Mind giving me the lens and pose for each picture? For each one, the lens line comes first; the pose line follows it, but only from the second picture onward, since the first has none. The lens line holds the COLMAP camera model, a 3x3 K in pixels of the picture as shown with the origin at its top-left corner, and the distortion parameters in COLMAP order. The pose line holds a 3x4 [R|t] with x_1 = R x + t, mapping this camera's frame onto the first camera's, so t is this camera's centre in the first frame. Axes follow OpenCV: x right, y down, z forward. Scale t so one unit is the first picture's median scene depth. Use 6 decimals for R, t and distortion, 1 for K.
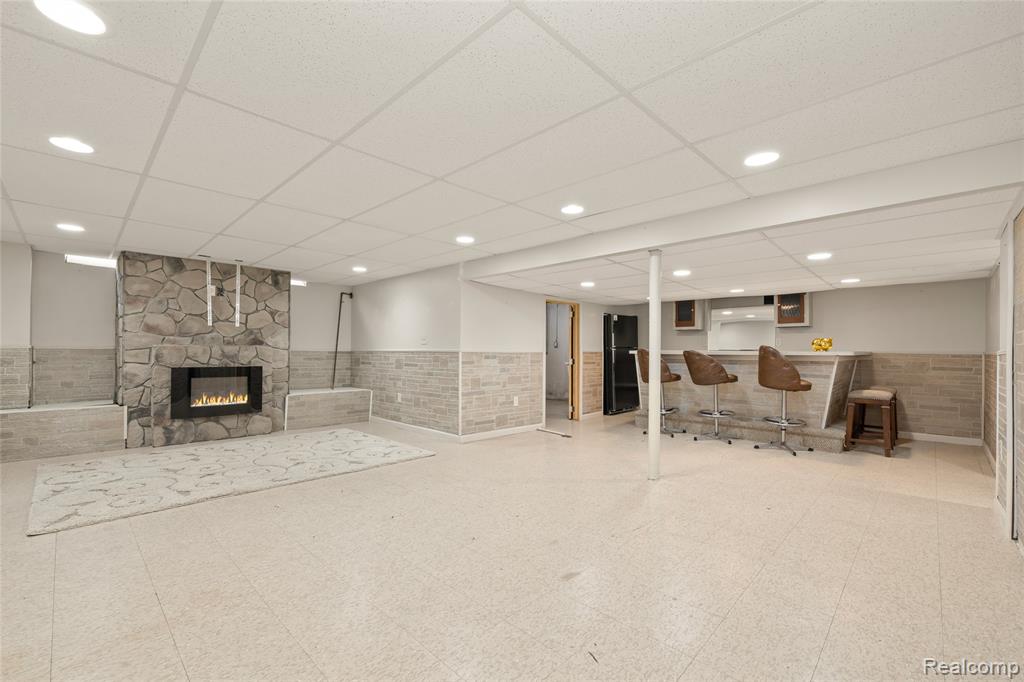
lens RADIAL K [[431.2, 0, 506.8], [0, 431.2, 349.7], [0, 0, 1]] dist [-0.001733, -0.000084]
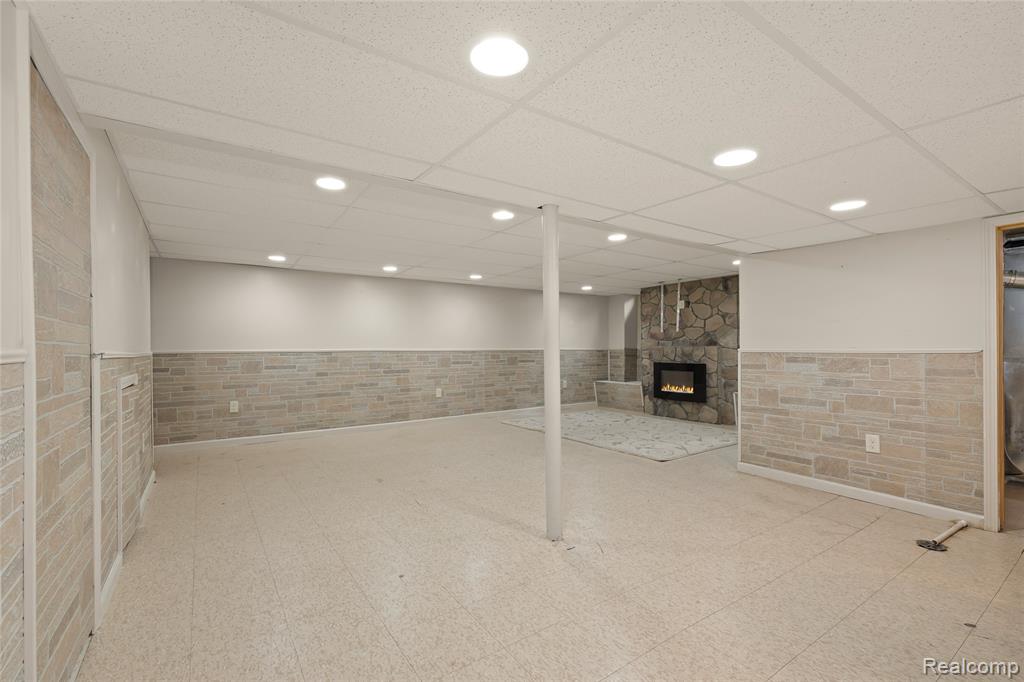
lens RADIAL K [[431.2, 0, 506.8], [0, 431.2, 349.7], [0, 0, 1]] dist [-0.001733, -0.000084]
pose [[-0.176592, -0.003136, -0.984279, 0.681167], [0.010176, 0.999936, -0.005012, 0.000789], [0.984232, -0.010901, -0.176549, 0.693606]]
